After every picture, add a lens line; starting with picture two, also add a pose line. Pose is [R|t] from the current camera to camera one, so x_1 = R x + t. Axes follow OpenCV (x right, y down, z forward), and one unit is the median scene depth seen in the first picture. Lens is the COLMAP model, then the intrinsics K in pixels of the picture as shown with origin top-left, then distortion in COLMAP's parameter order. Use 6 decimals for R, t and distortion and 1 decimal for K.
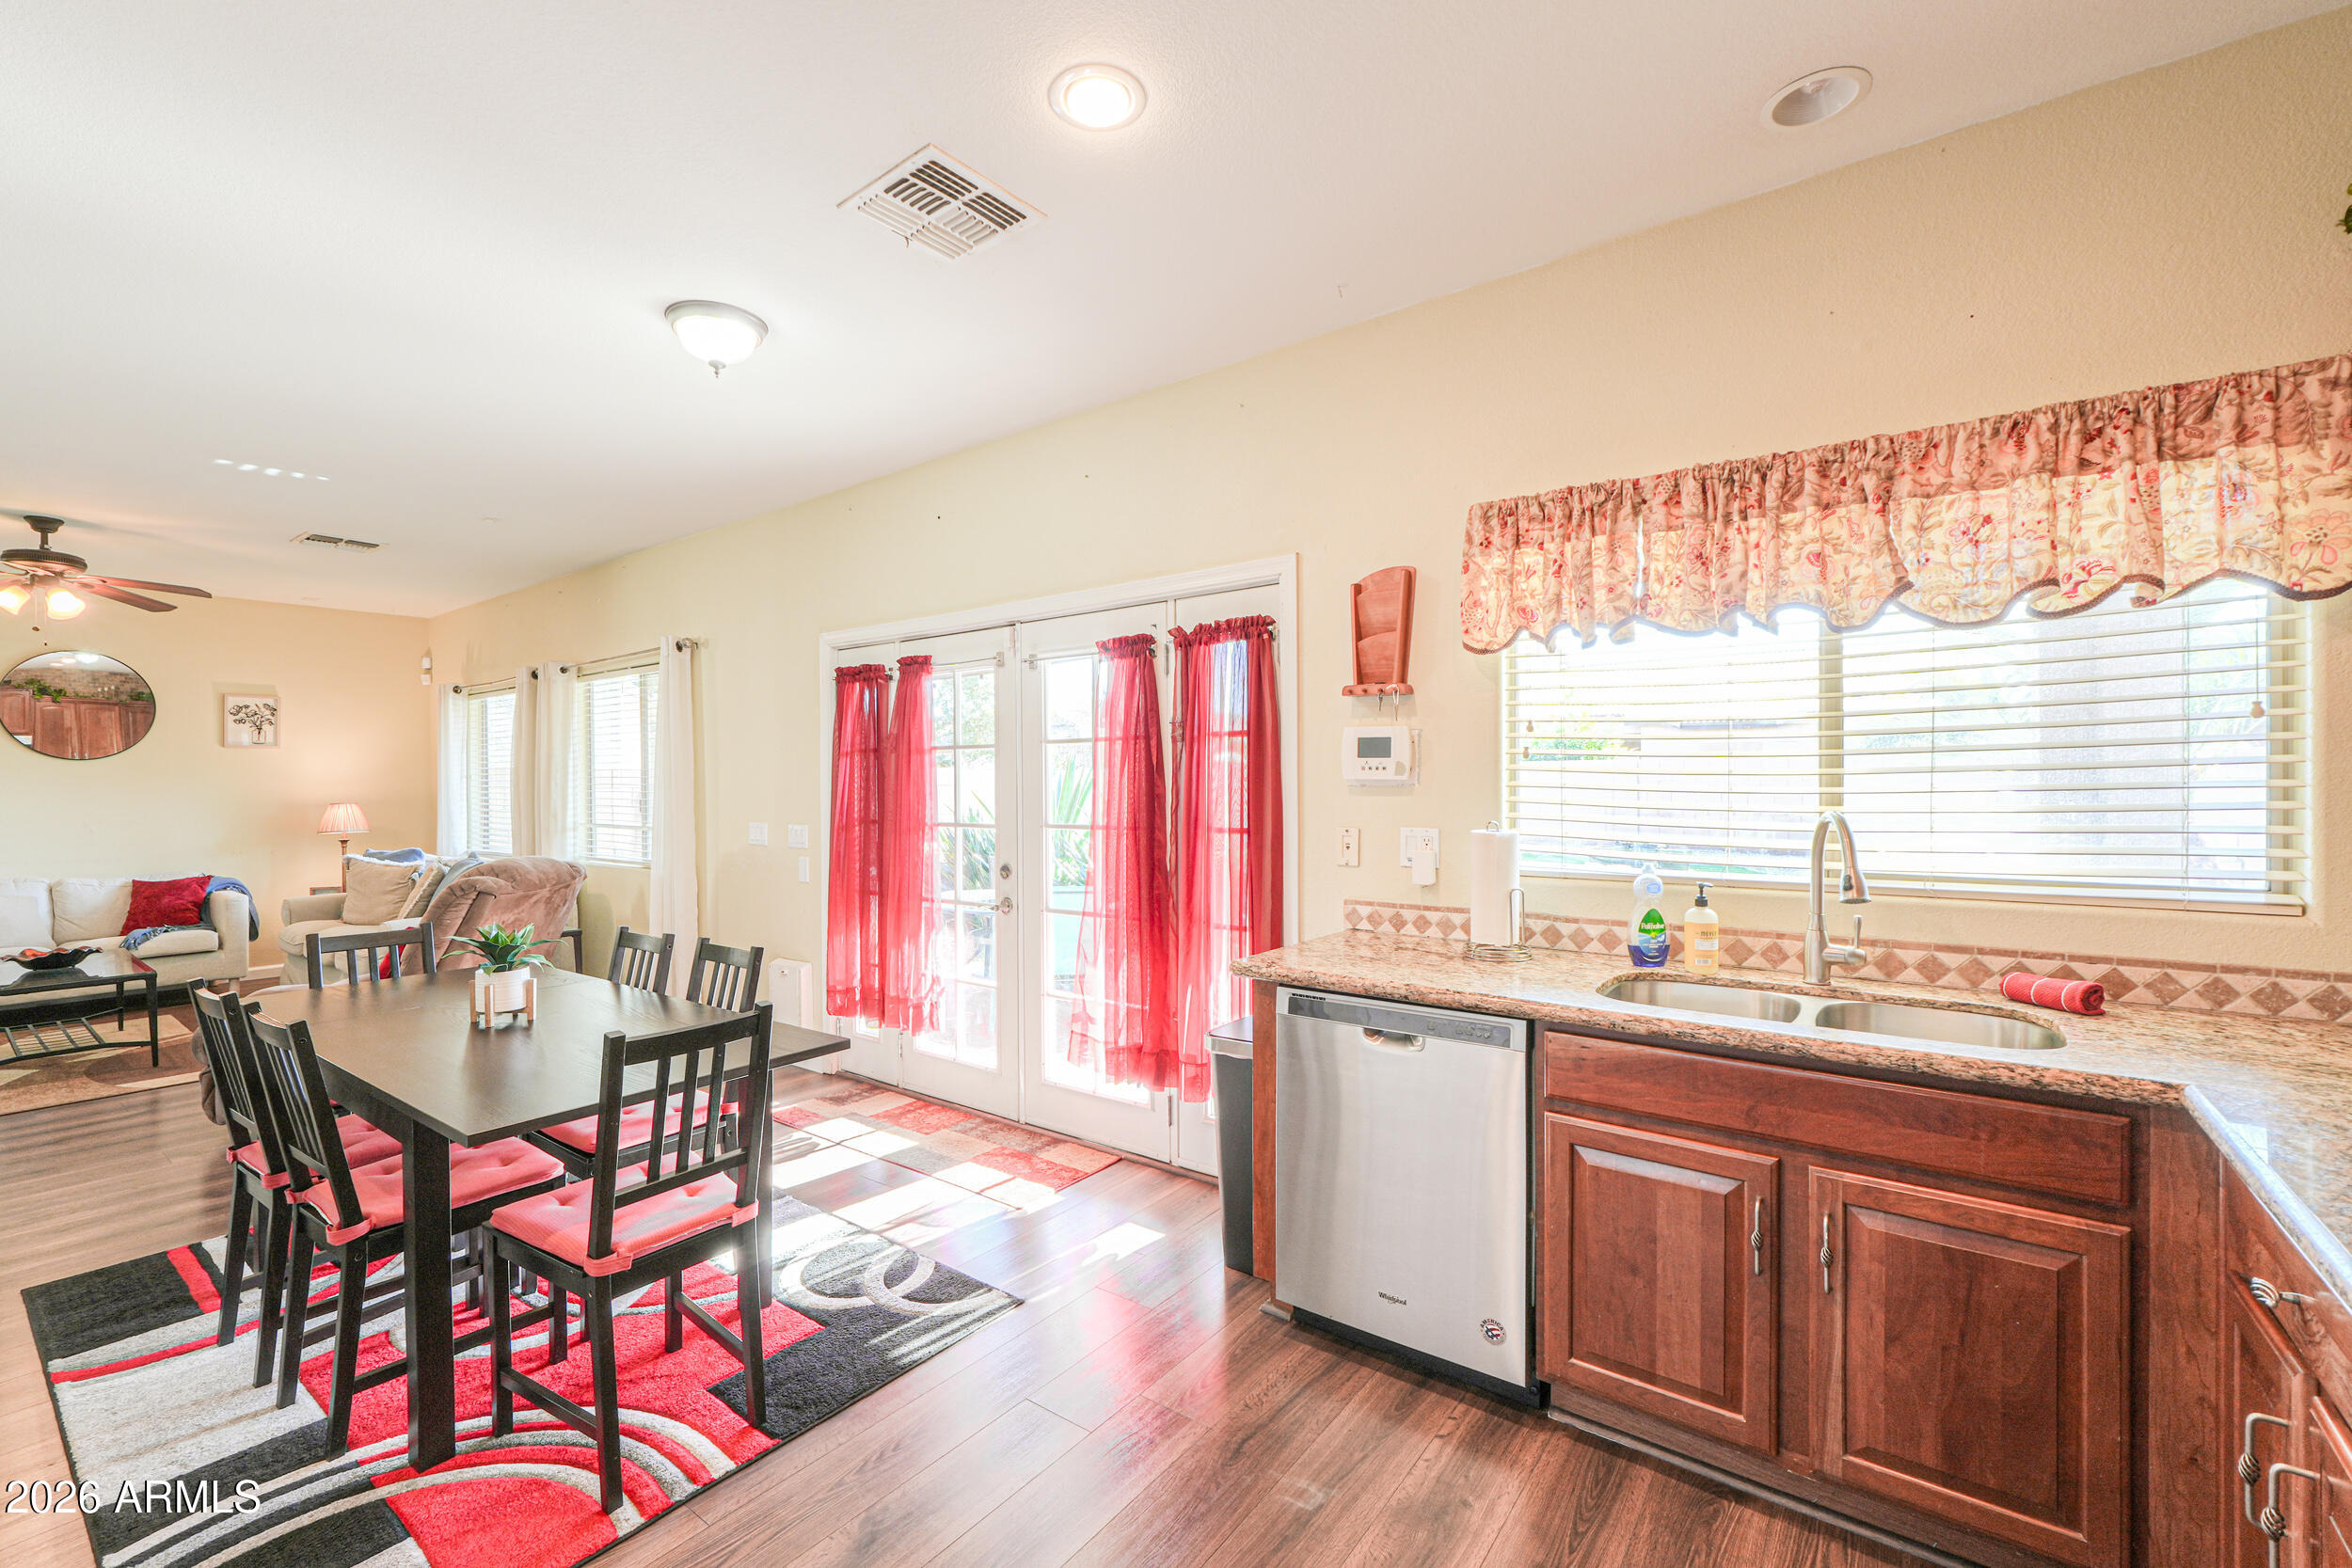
lens RADIAL K [[991.8, 0, 1176.0], [0, 991.8, 784.0], [0, 0, 1]] dist [-0.002999, -0.000314]
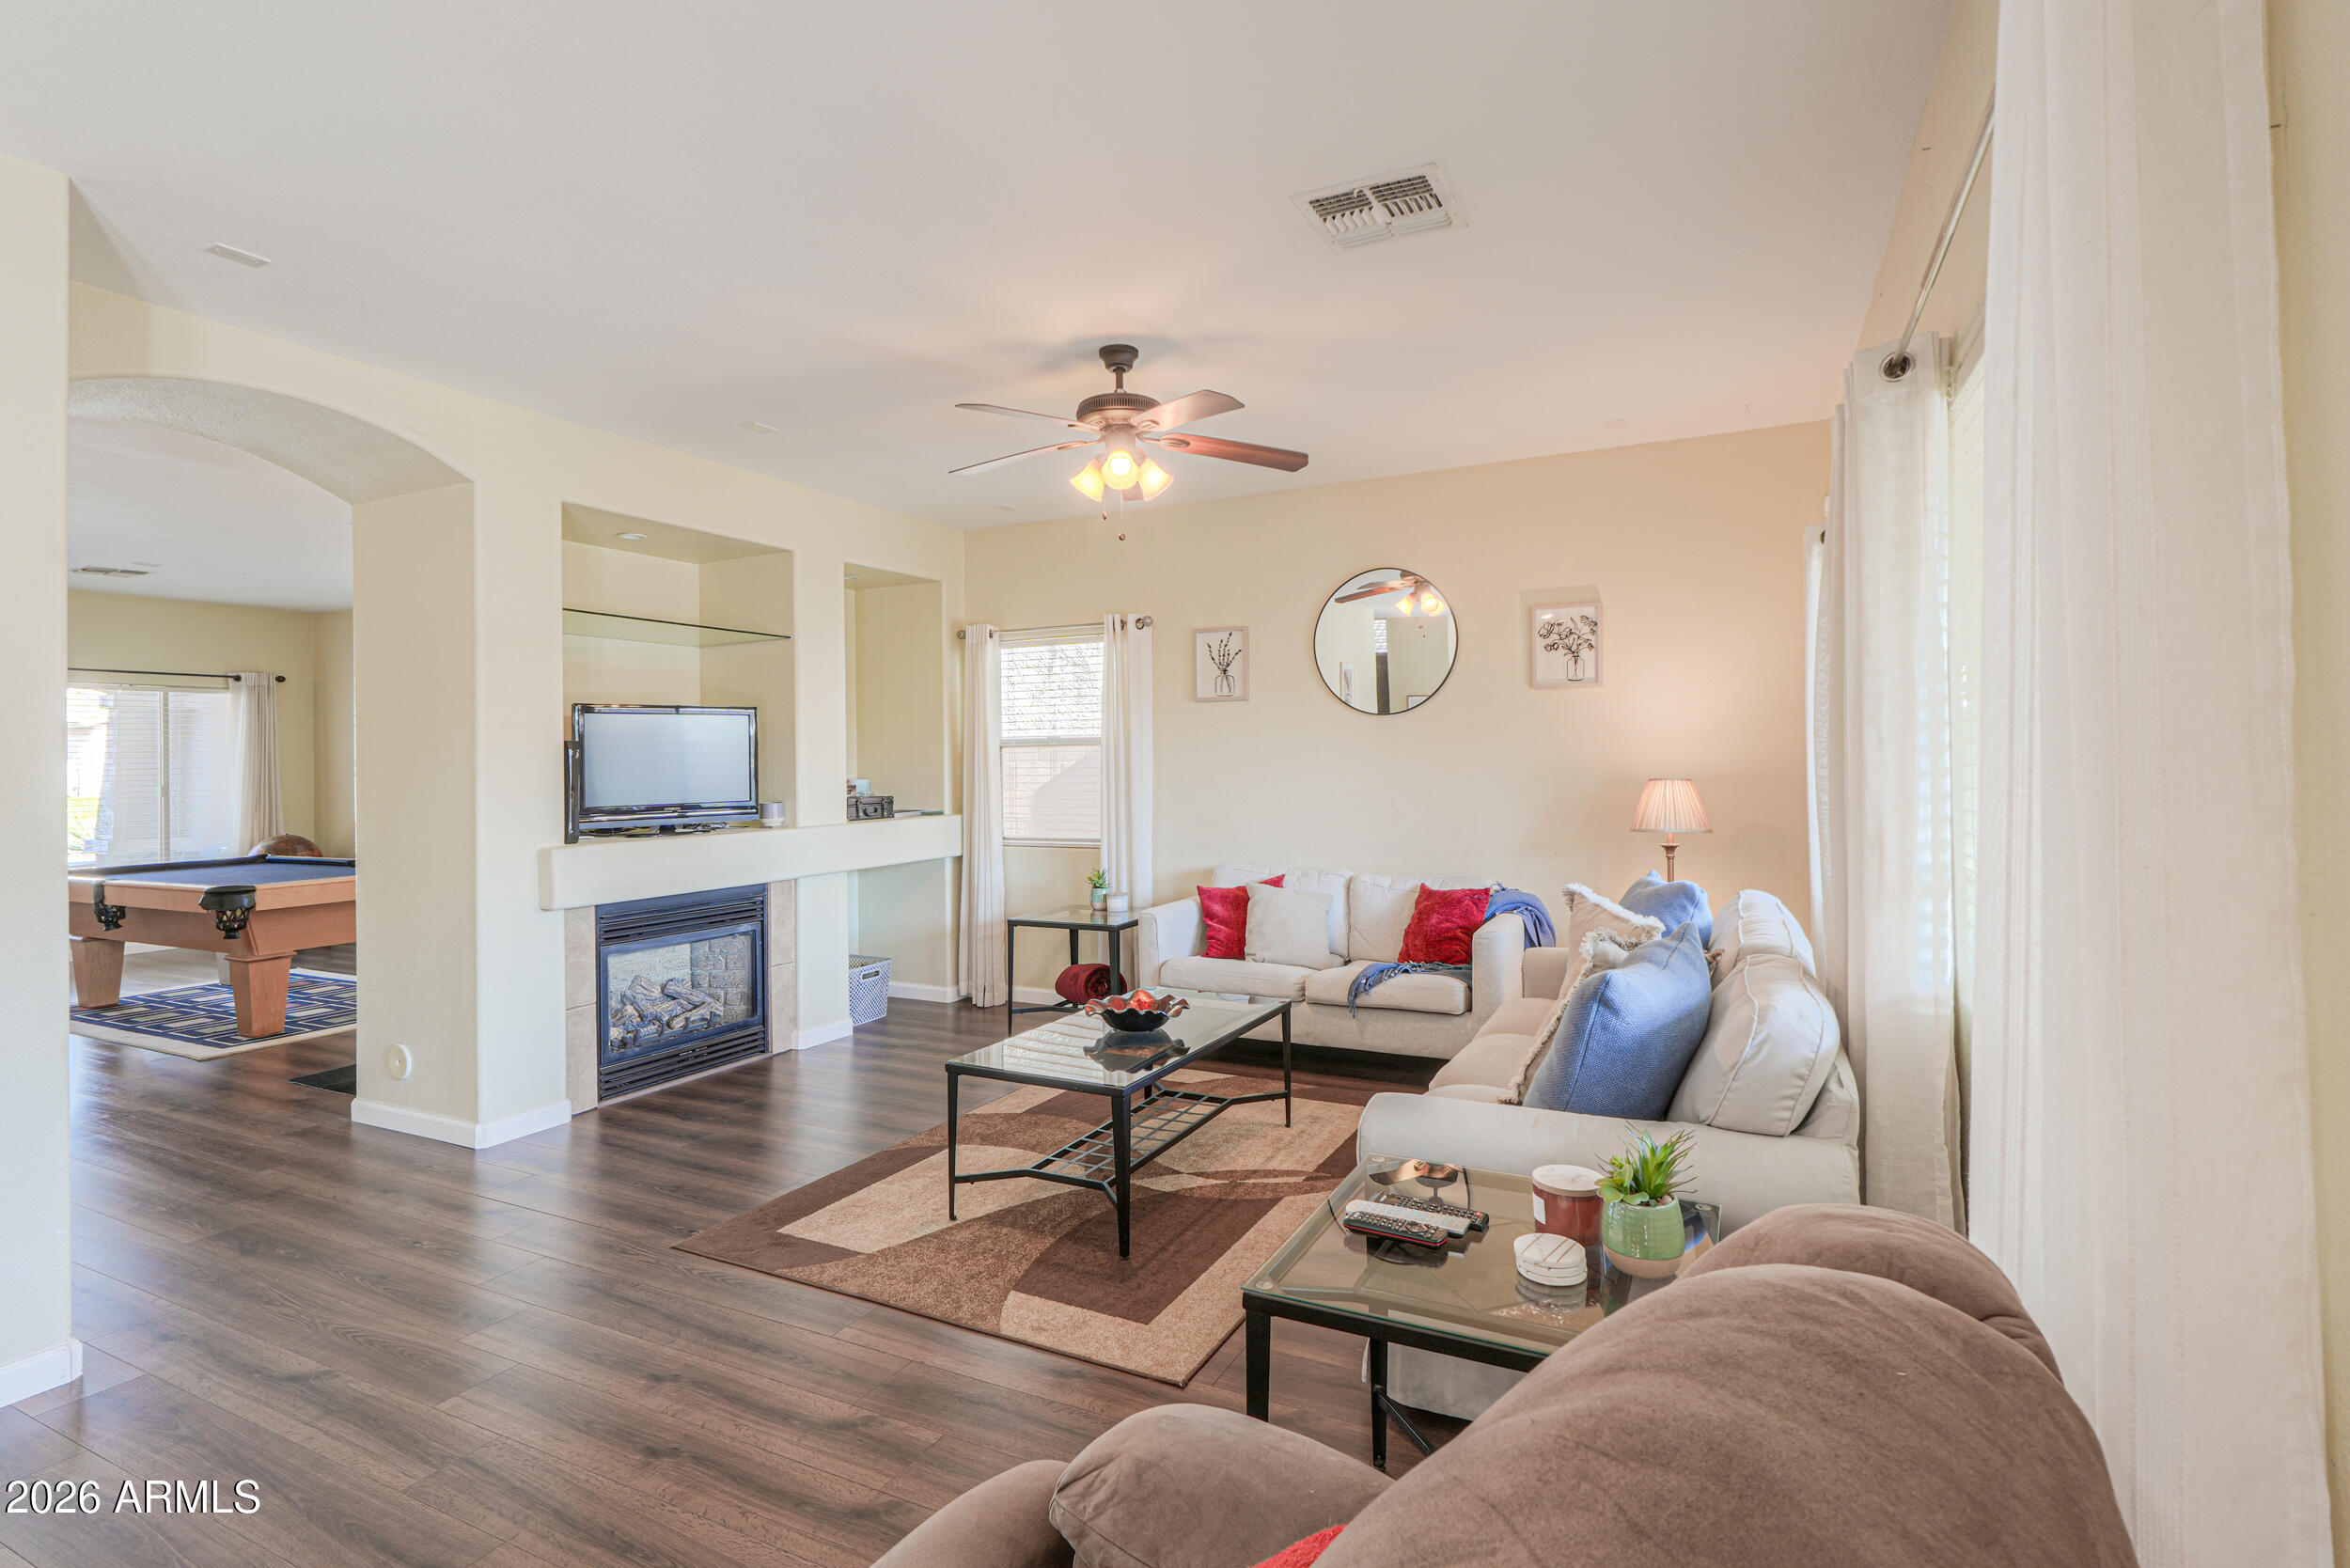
lens RADIAL K [[1118.7, 0, 1183.6], [0, 1118.7, 756.4], [0, 0, 1]] dist [0.000709, 0.000005]
pose [[0.185938, 0.002664, -0.982558, -0.473473], [0.009859, 0.999941, 0.004577, 0.002596], [0.982512, -0.010538, 0.185901, 1.064422]]
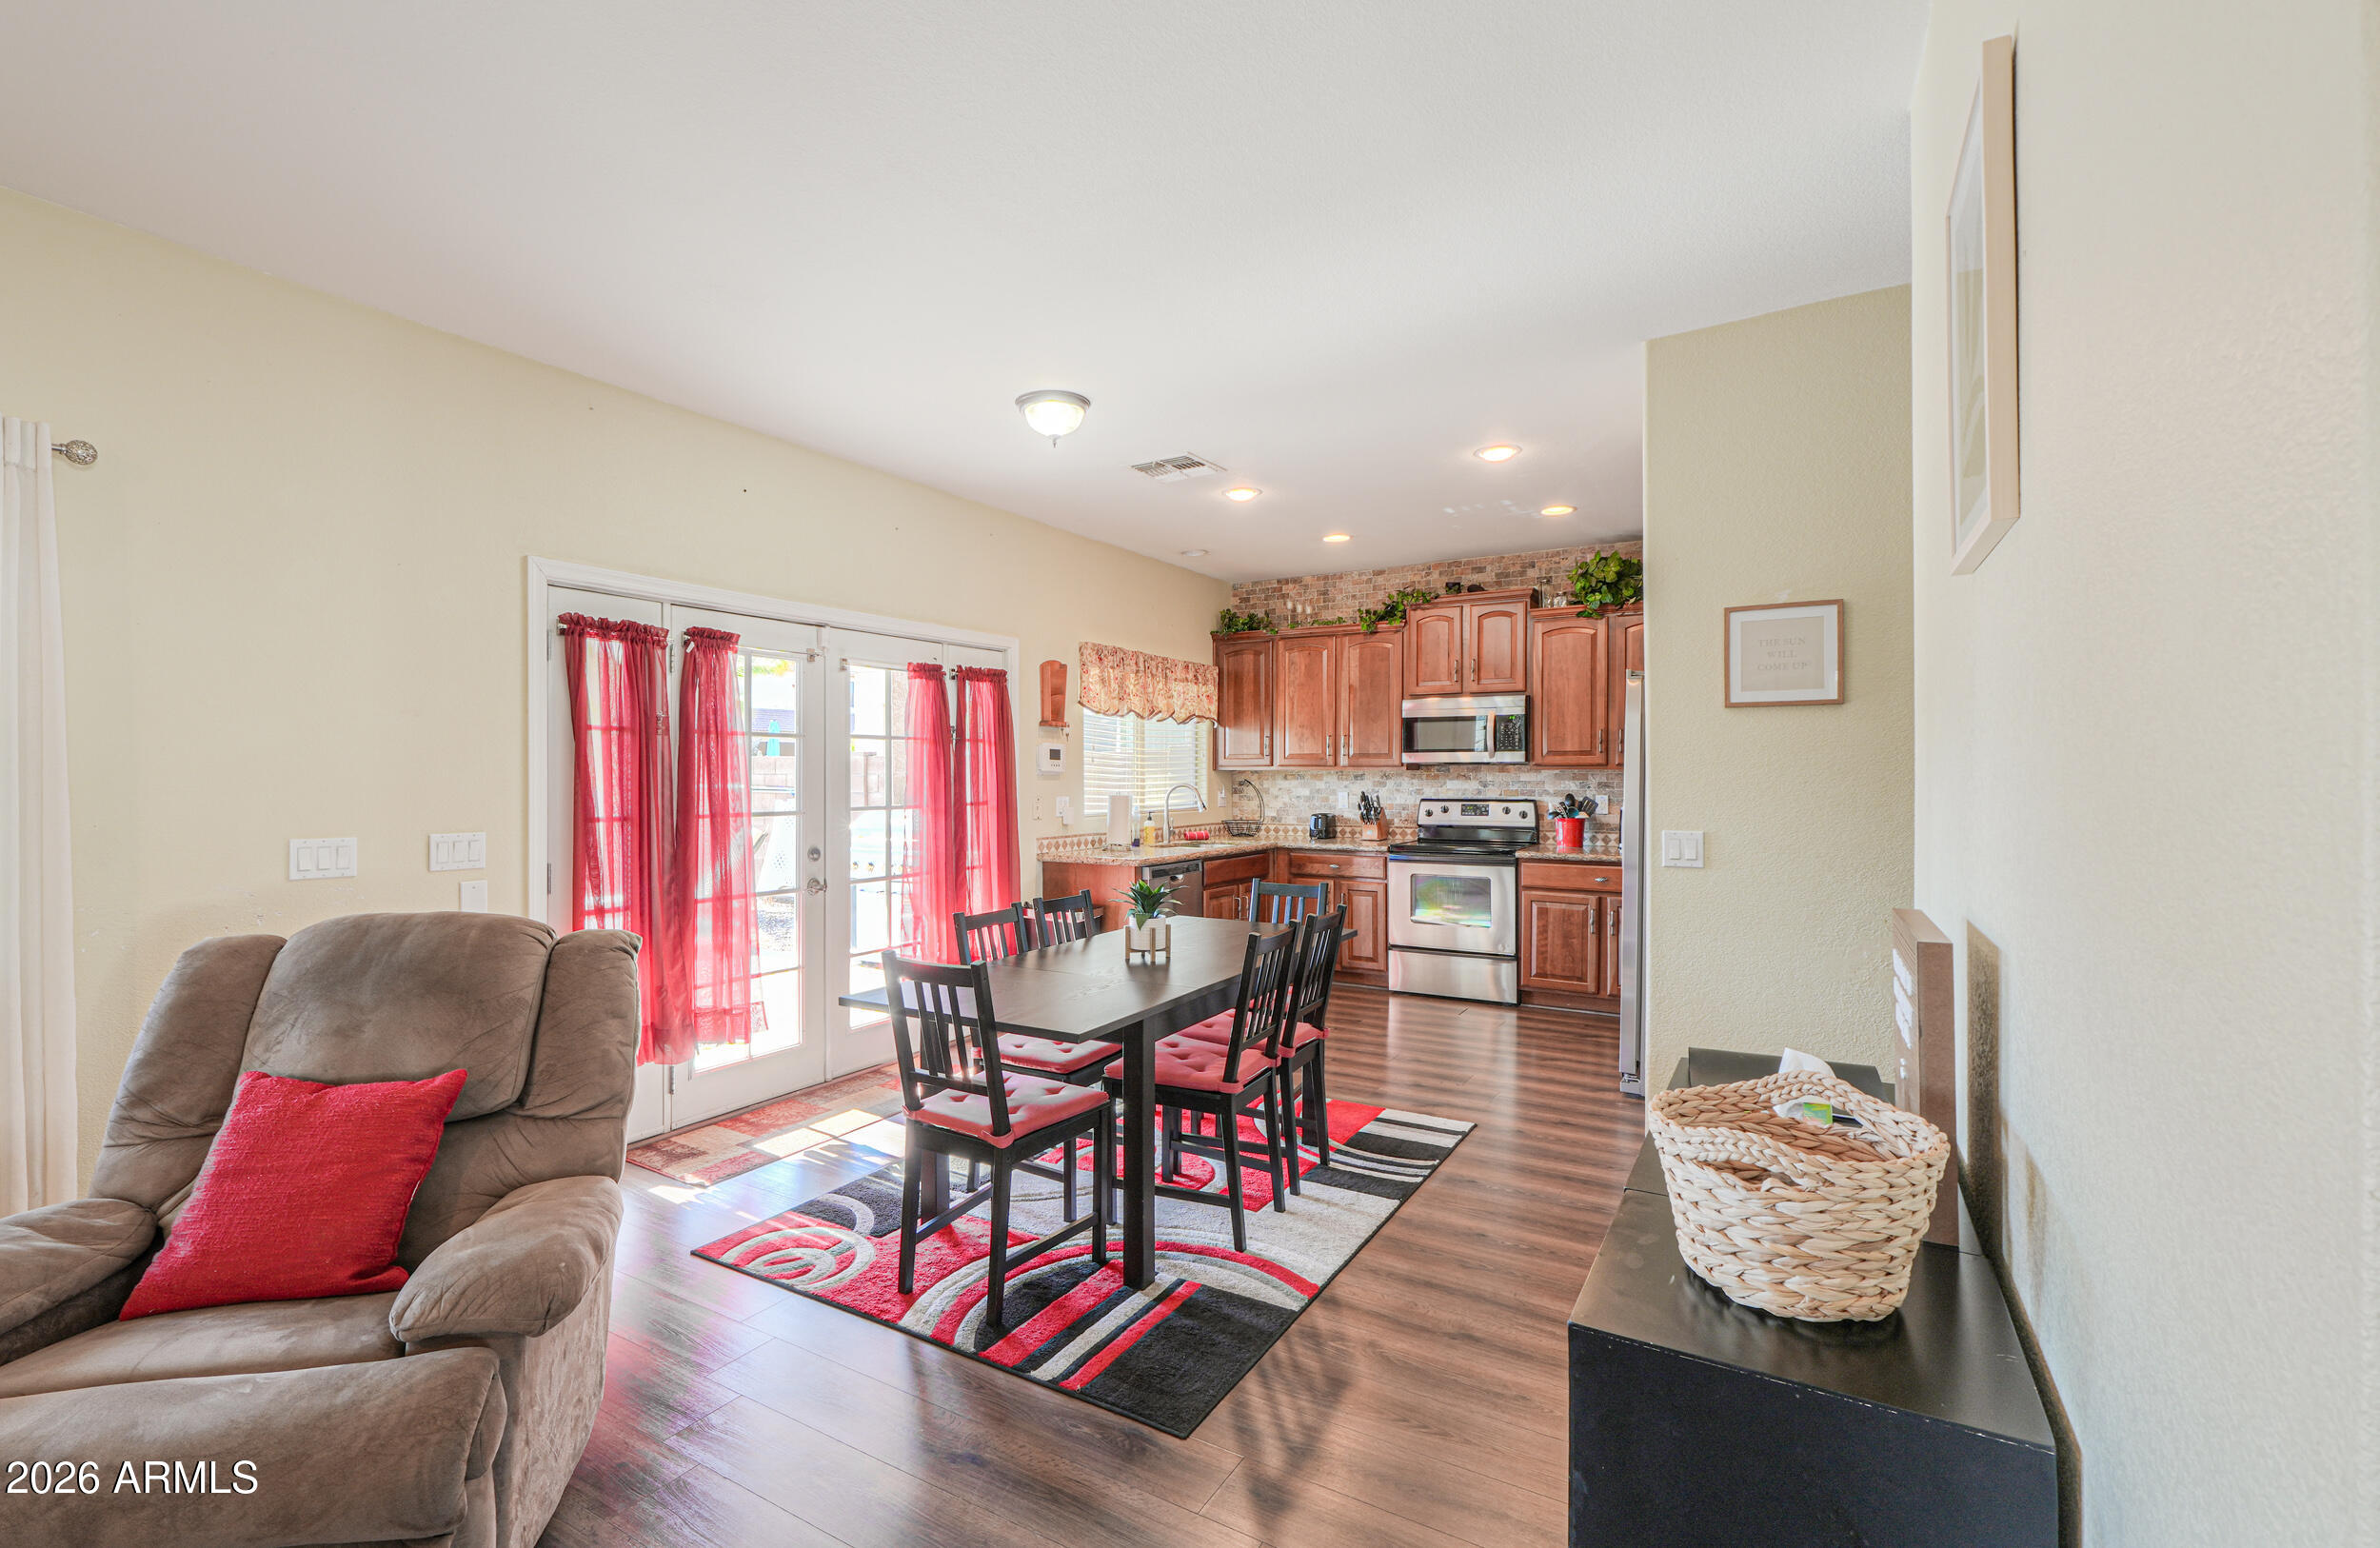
lens RADIAL K [[1056.2, 0, 1142.1], [0, 1056.2, 762.8], [0, 0, 1]] dist [-0.000021, -0.000178]
pose [[-0.094271, 0.013553, 0.995454, -1.274865], [-0.001119, 0.999905, -0.013719, 0.004624], [-0.995546, -0.002408, -0.094247, 0.717119]]
